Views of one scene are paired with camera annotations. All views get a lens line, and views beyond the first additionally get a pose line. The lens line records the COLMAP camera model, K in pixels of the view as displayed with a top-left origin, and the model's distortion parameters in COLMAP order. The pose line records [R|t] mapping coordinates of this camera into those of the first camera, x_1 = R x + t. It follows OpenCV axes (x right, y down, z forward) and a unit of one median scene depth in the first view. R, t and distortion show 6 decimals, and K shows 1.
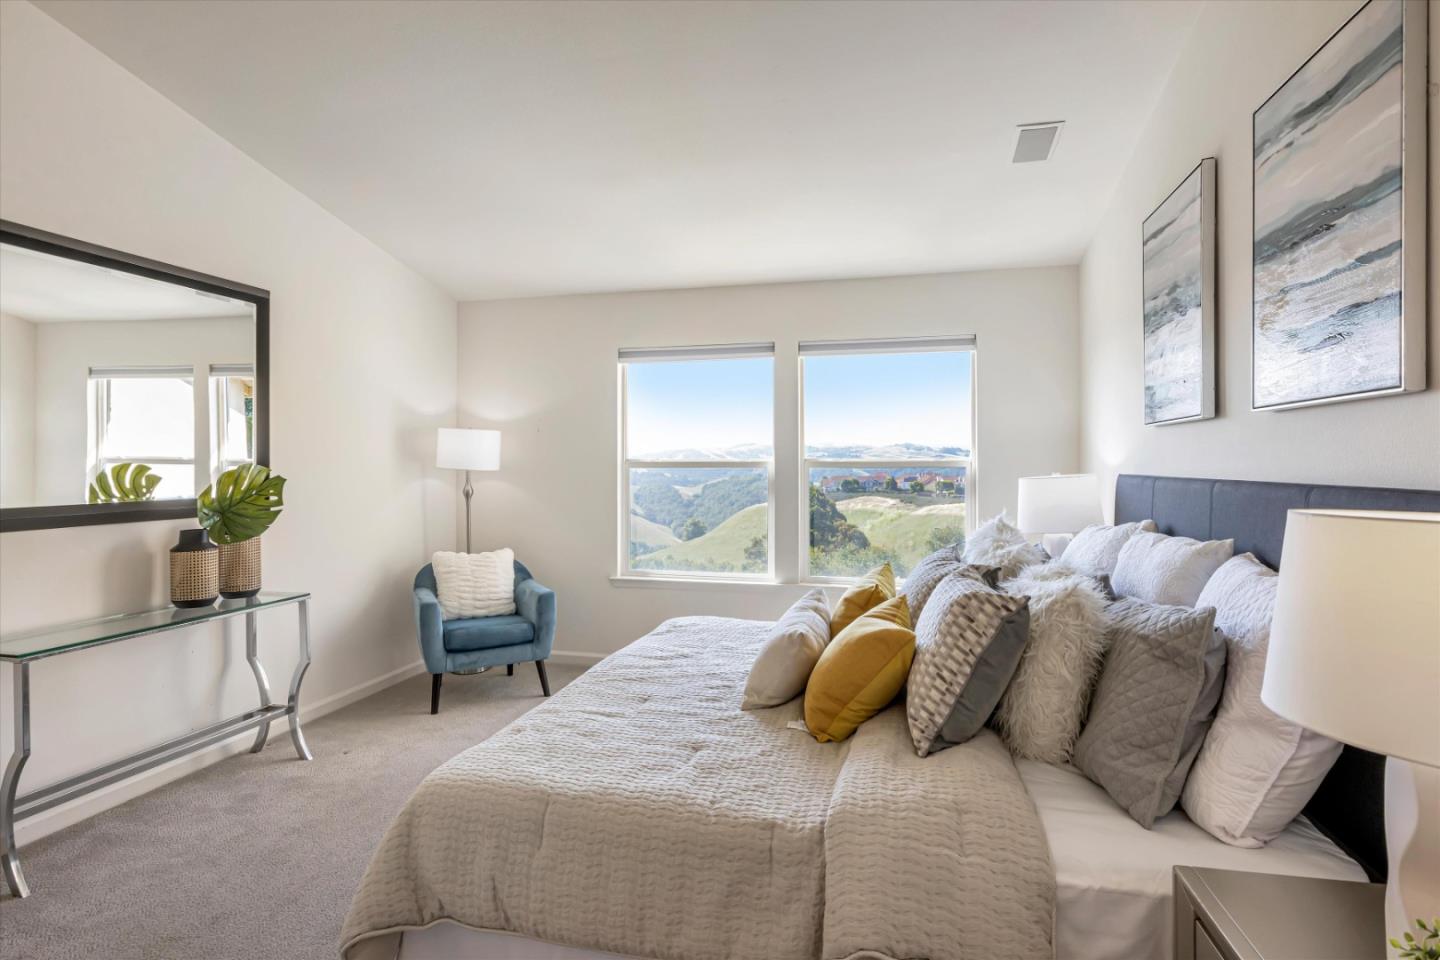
lens RADIAL K [[729.0, 0, 719.5], [0, 729.0, 466.2], [0, 0, 1]] dist [-0.002302, -0.000952]
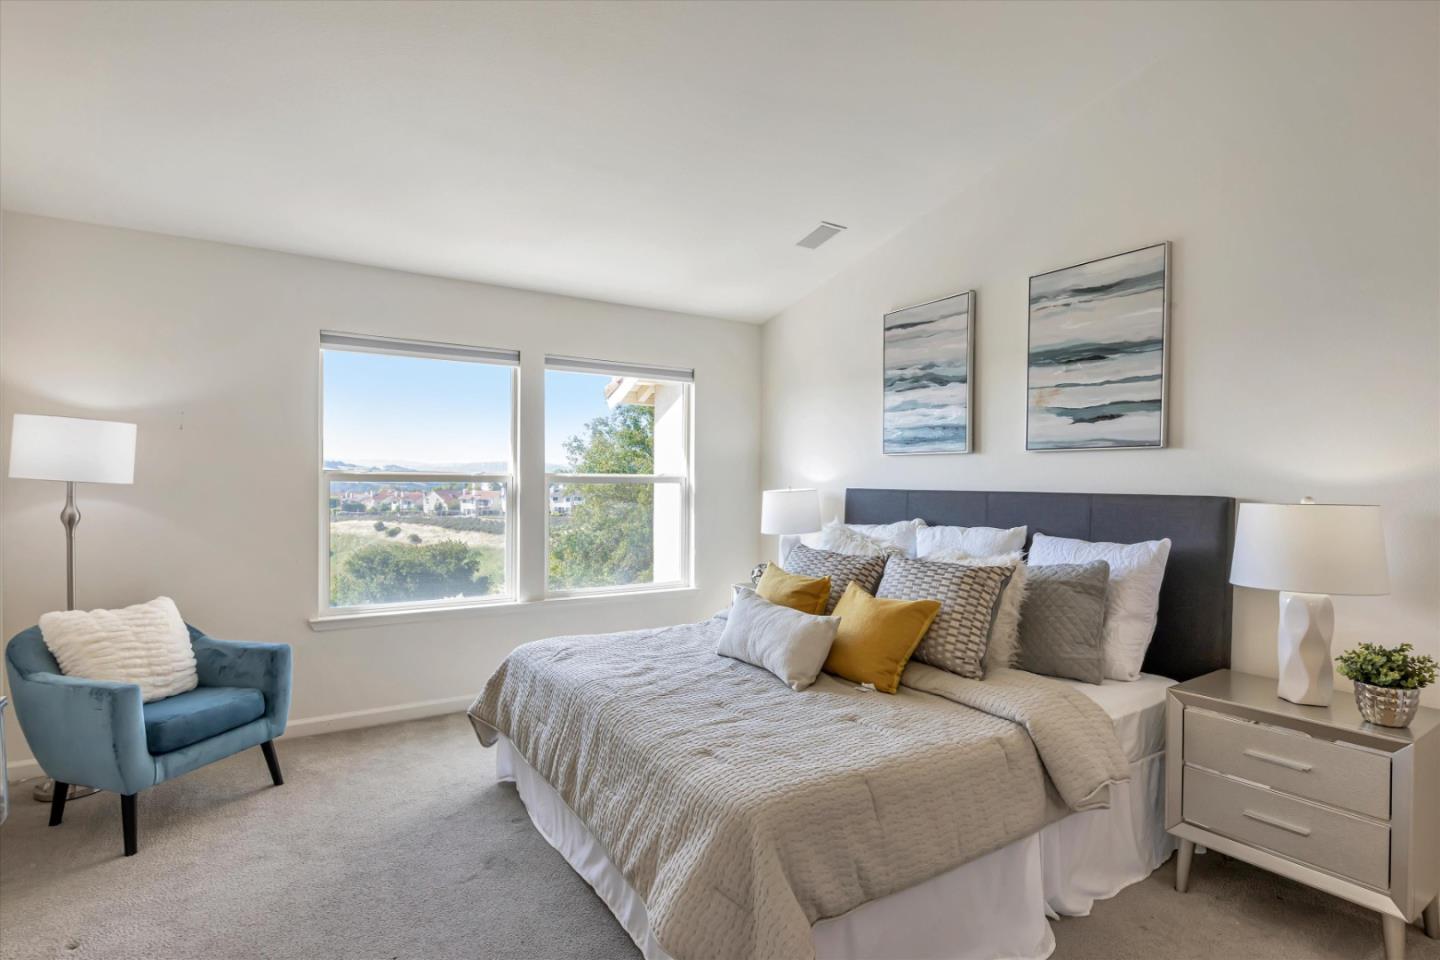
lens RADIAL K [[731.5, 0, 719.5], [0, 731.5, 496.4], [0, 0, 1]] dist [-0.006057, -0.000444]
pose [[0.684085, -0.007689, 0.729362, -0.503738], [-0.006190, 0.999847, 0.016346, 0.003717], [-0.729376, -0.015697, 0.683933, 0.170349]]
